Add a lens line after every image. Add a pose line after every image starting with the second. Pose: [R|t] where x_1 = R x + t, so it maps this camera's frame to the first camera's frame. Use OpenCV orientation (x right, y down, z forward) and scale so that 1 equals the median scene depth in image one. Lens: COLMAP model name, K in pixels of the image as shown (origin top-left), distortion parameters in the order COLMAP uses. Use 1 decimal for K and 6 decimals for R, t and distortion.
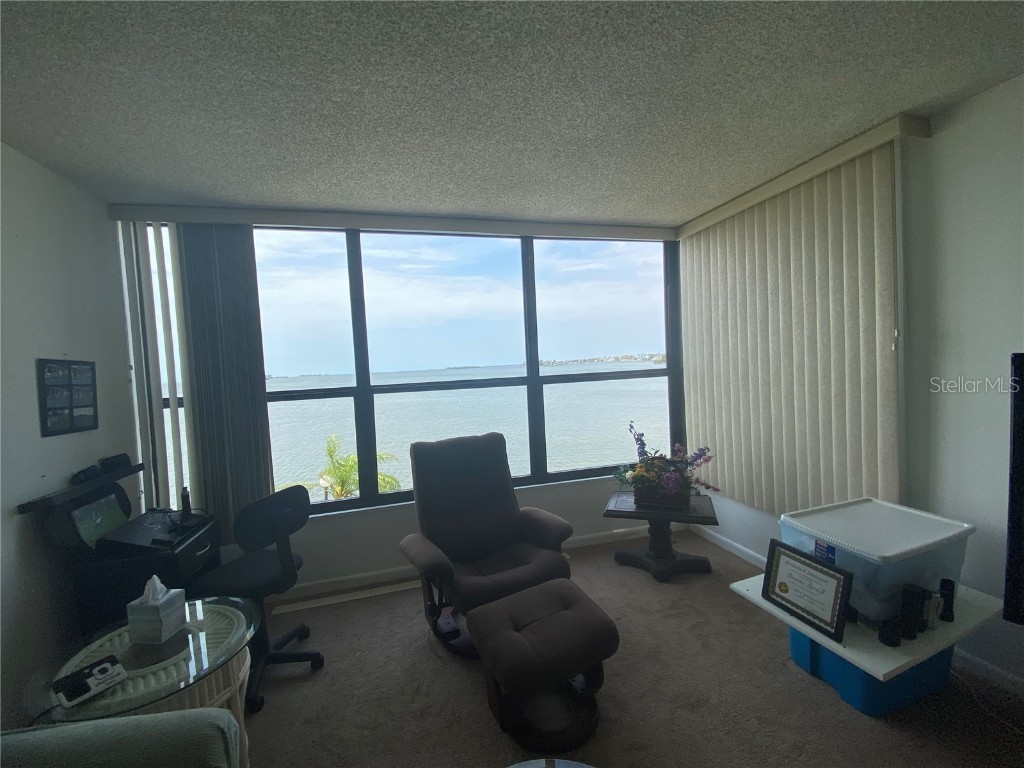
lens RADIAL K [[414.7, 0, 512.0], [0, 414.7, 384.0], [0, 0, 1]] dist [0.039717, -0.029821]
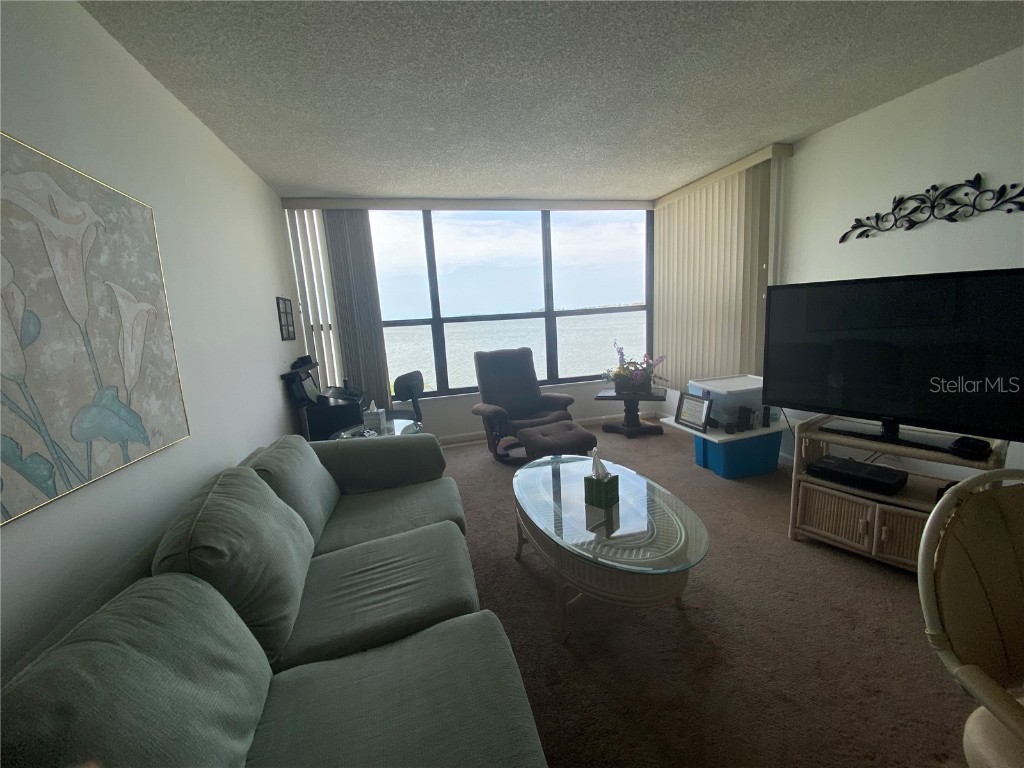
lens RADIAL K [[414.7, 0, 512.0], [0, 414.7, 384.0], [0, 0, 1]] dist [0.039717, -0.029821]
pose [[0.999820, -0.004814, -0.018340, -0.063686], [0.006988, 0.992703, 0.120383, 0.069210], [0.017627, -0.120489, 0.992558, -0.550326]]
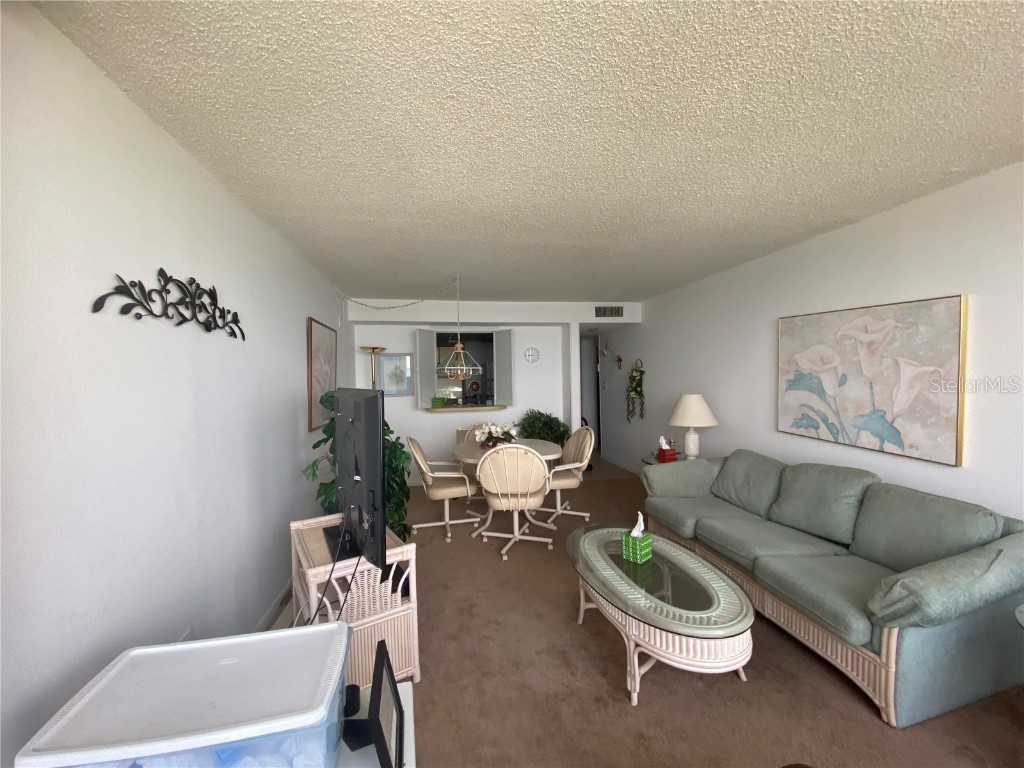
lens RADIAL K [[414.7, 0, 512.0], [0, 414.7, 384.0], [0, 0, 1]] dist [0.039717, -0.029821]
pose [[-0.991735, 0.068358, 0.108574, 0.196187], [0.075003, 0.995475, 0.058341, -0.052567], [-0.104095, 0.066002, -0.992375, 0.947925]]
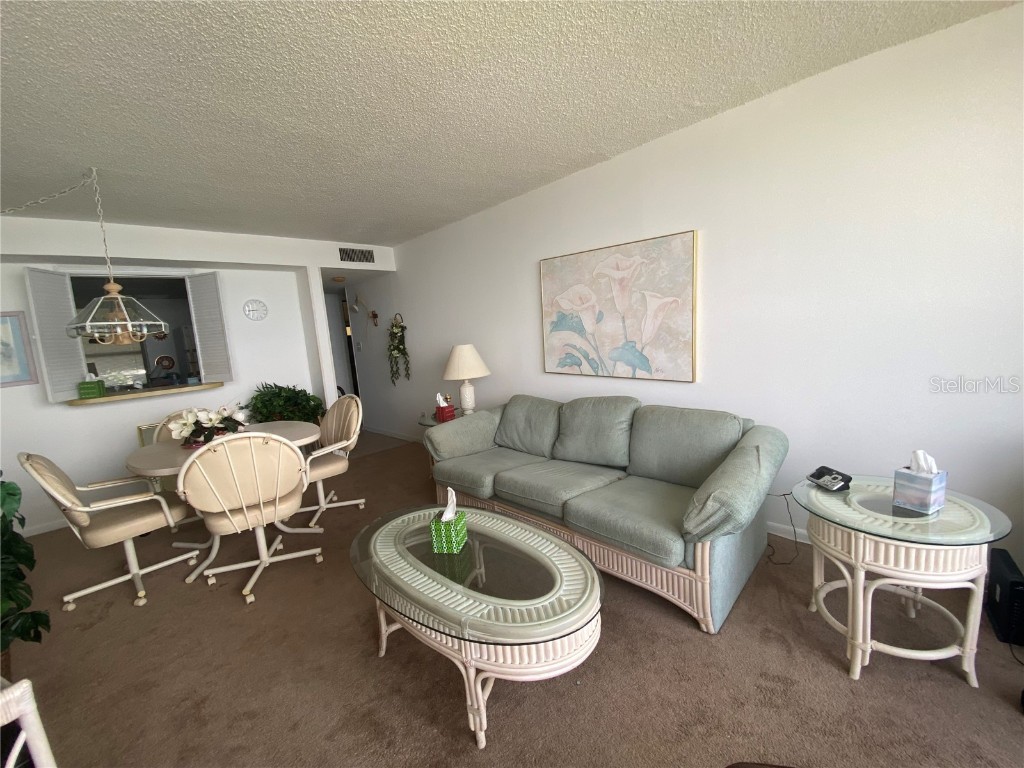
lens RADIAL K [[414.7, 0, 512.0], [0, 414.7, 384.0], [0, 0, 1]] dist [0.039717, -0.029821]
pose [[-0.876059, 0.180233, -0.447255, 0.223734], [0.103236, 0.976119, 0.191139, -0.000488], [0.471024, 0.121276, -0.873744, 0.700219]]
